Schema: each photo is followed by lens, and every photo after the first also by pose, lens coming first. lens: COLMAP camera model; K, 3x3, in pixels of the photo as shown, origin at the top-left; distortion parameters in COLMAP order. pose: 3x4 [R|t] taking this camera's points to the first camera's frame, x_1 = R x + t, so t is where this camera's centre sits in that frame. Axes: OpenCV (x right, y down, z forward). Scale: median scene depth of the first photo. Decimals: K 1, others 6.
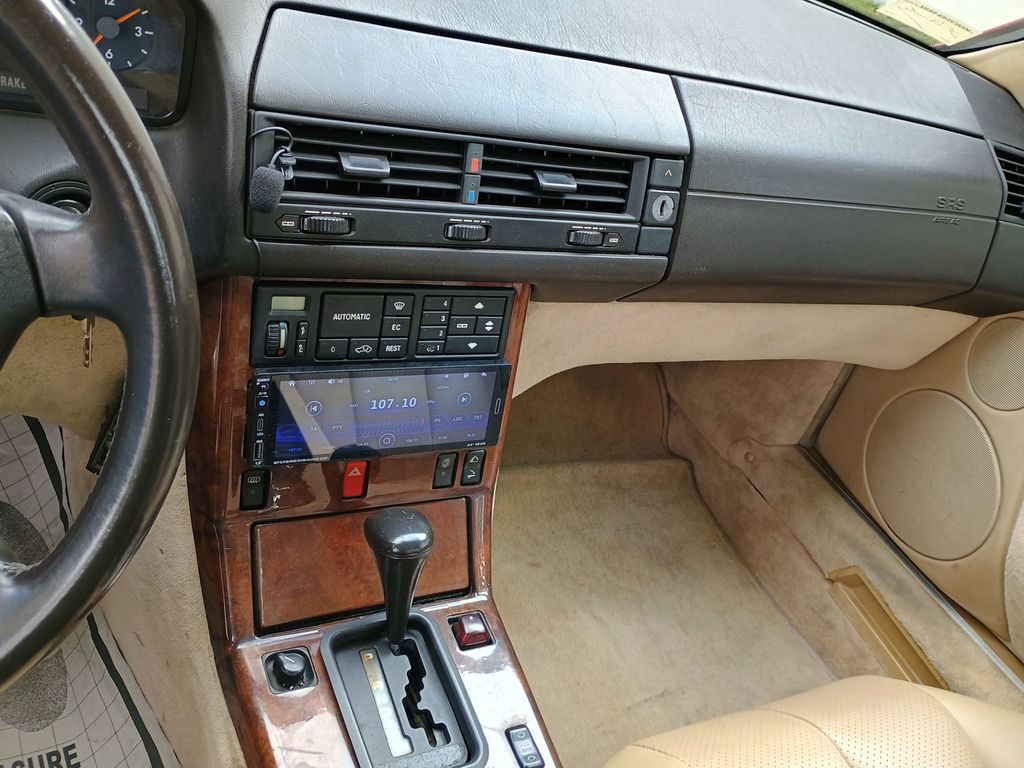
lens RADIAL K [[902.9, 0, 530.2], [0, 902.9, 374.0], [0, 0, 1]] dist [0.057669, -0.078612]
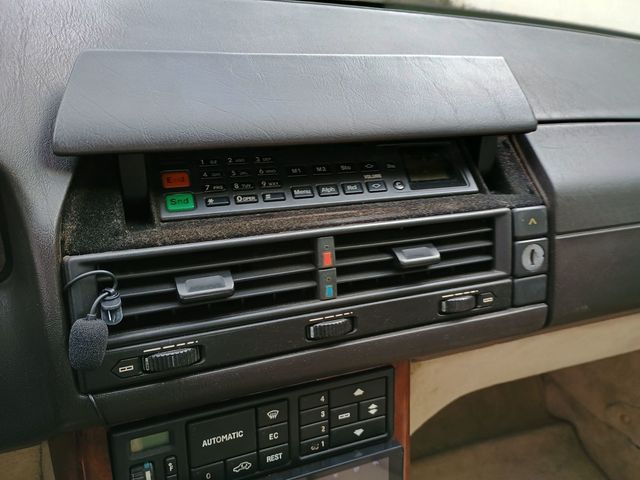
lens RADIAL K [[564.3, 0, 339.6], [0, 564.3, 244.5], [0, 0, 1]] dist [0.057669, -0.078612]
pose [[0.978412, -0.164630, -0.124930, 0.023590], [0.146957, 0.979254, -0.139515, -0.145195], [0.145306, 0.118144, 0.982308, 0.383806]]
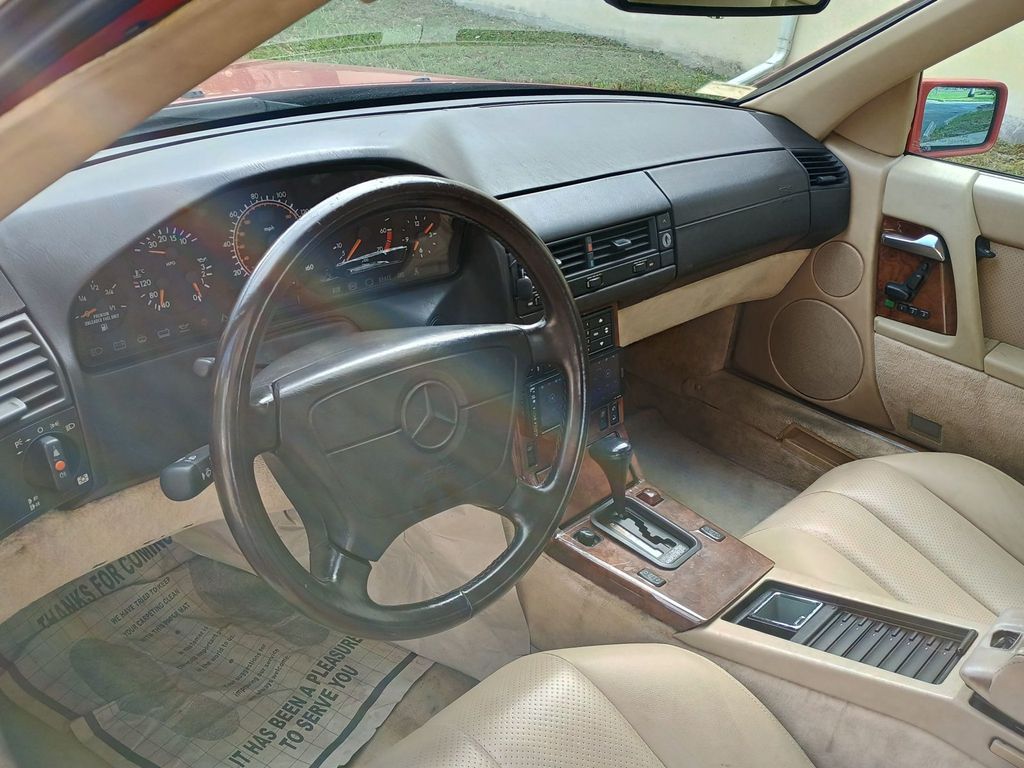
lens RADIAL K [[902.9, 0, 510.8], [0, 902.9, 391.2], [0, 0, 1]] dist [0.057669, -0.078612]
pose [[0.920065, -0.337095, 0.199618, -0.623454], [0.345911, 0.938214, -0.009984, 0.012995], [-0.183919, 0.078236, 0.979823, -0.724187]]
